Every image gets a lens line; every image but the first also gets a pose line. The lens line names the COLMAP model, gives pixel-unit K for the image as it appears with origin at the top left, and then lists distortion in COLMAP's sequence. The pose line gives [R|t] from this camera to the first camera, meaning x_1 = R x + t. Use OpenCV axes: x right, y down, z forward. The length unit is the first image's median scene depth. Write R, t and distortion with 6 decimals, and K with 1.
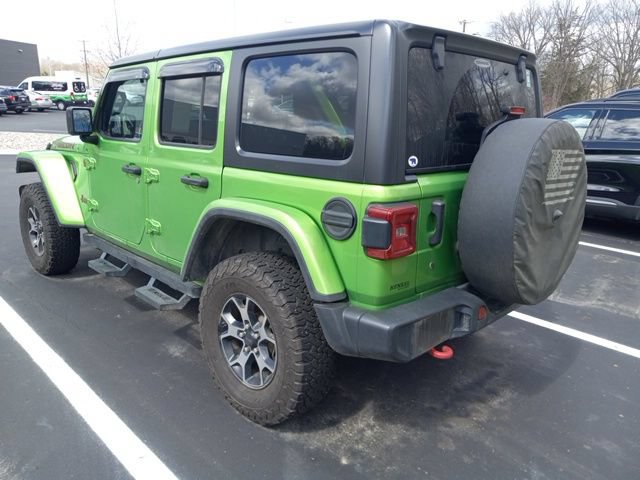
lens RADIAL K [[511.5, 0, 320.0], [0, 511.5, 240.0], [0, 0, 1]] dist [0.006862, -0.003685]
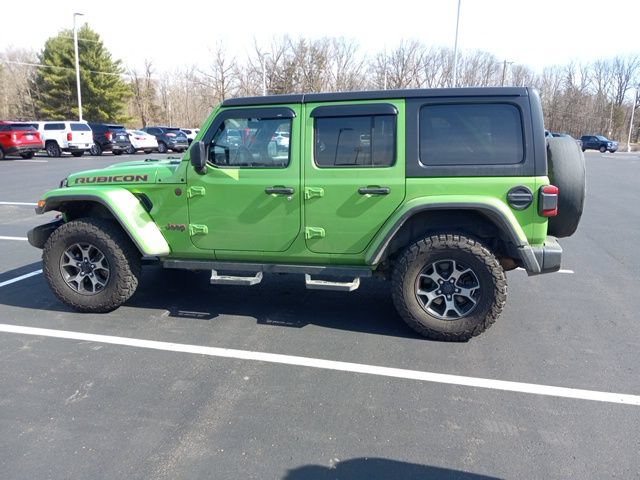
lens RADIAL K [[506.7, 0, 320.0], [0, 506.7, 240.0], [0, 0, 1]] dist [0.023303, -0.010935]
pose [[0.844453, -0.132056, 0.519096, -1.178439], [0.155859, 0.987777, -0.002261, -0.002393], [-0.512452, 0.082815, 0.854713, -0.099215]]
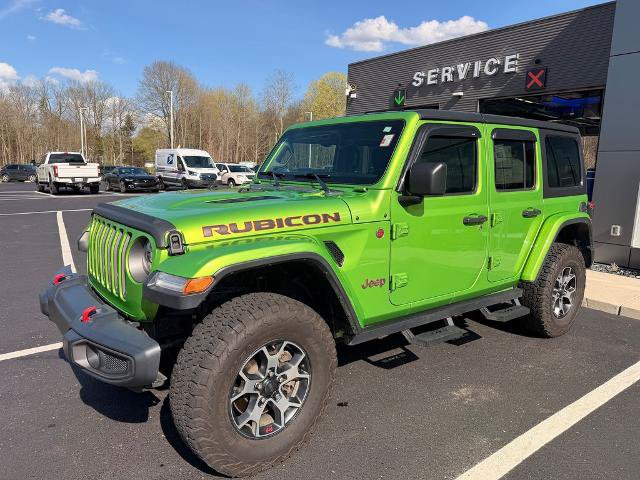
lens RADIAL K [[472.8, 0, 320.0], [0, 472.8, 240.0], [0, 0, 1]] dist [0.030077, 0.001471]
pose [[0.112810, -0.179932, 0.977189, -1.764963], [0.227872, 0.961940, 0.150818, -0.406778], [-0.967134, 0.205660, 0.149518, 1.488824]]
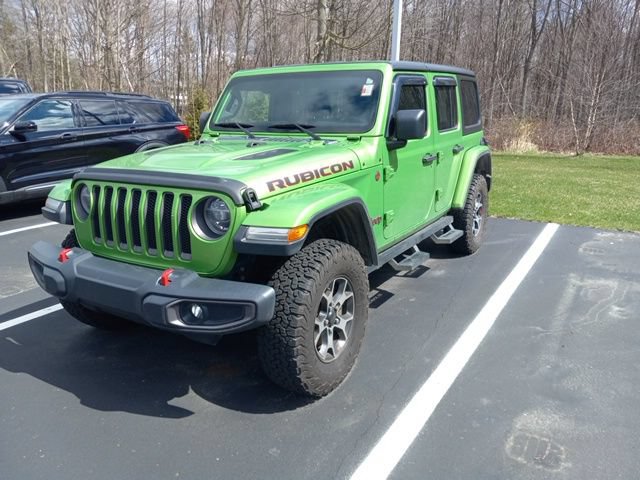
lens RADIAL K [[510.5, 0, 320.0], [0, 510.5, 240.0], [0, 0, 1]] dist [0.036935, -0.074021]
pose [[-0.245120, -0.272657, 0.930363, -1.921887], [0.244977, 0.911077, 0.331548, -0.549530], [-0.938031, 0.309187, -0.156529, 1.906489]]
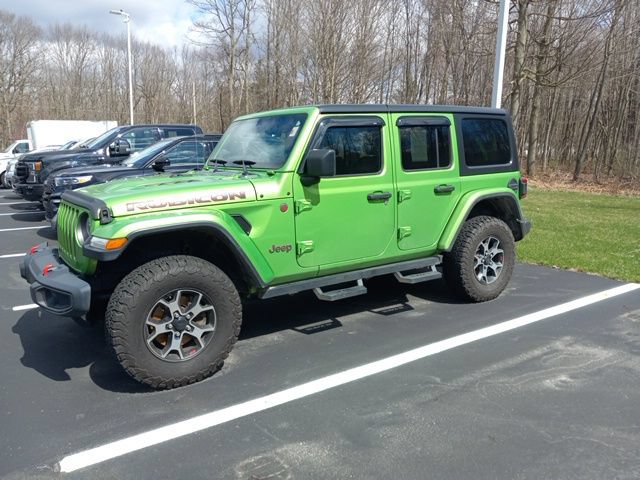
lens RADIAL K [[511.5, 0, 320.0], [0, 511.5, 240.0], [0, 0, 1]] dist [0.006862, -0.003685]
pose [[0.181133, -0.204966, 0.961863, -2.071146], [0.257489, 0.953807, 0.154761, -0.338367], [-0.949152, 0.219637, 0.225543, 1.115931]]
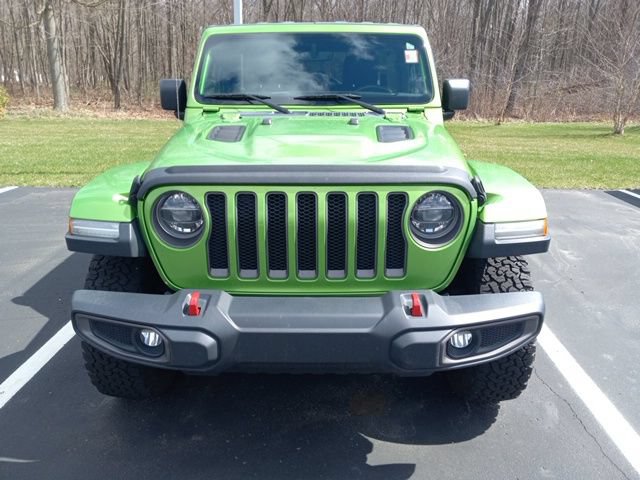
lens RADIAL K [[508.7, 0, 320.0], [0, 508.7, 240.0], [0, 0, 1]] dist [0.006766, -0.008646]
pose [[-0.698915, -0.254904, 0.668238, -1.351921], [0.154849, 0.858237, 0.489338, -0.684203], [-0.698241, 0.445481, -0.560363, 2.486928]]
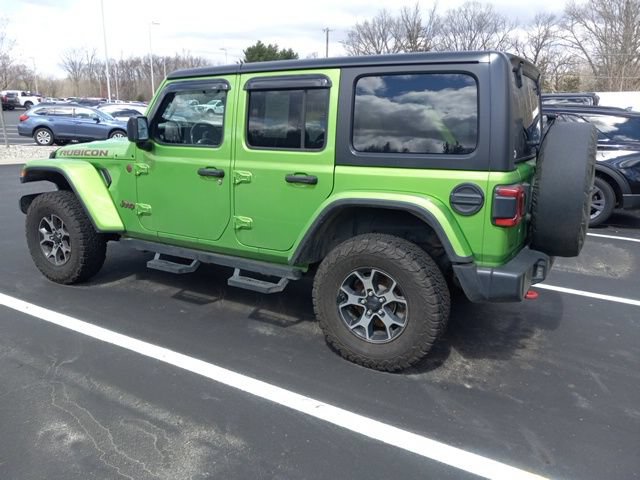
lens RADIAL K [[506.7, 0, 320.0], [0, 506.7, 240.0], [0, 0, 1]] dist [0.023303, -0.010935]
pose [[0.965685, -0.069781, 0.250167, -0.536807], [0.071038, 0.997466, 0.004014, 0.025328], [-0.249813, 0.013895, 0.968194, -0.143651]]
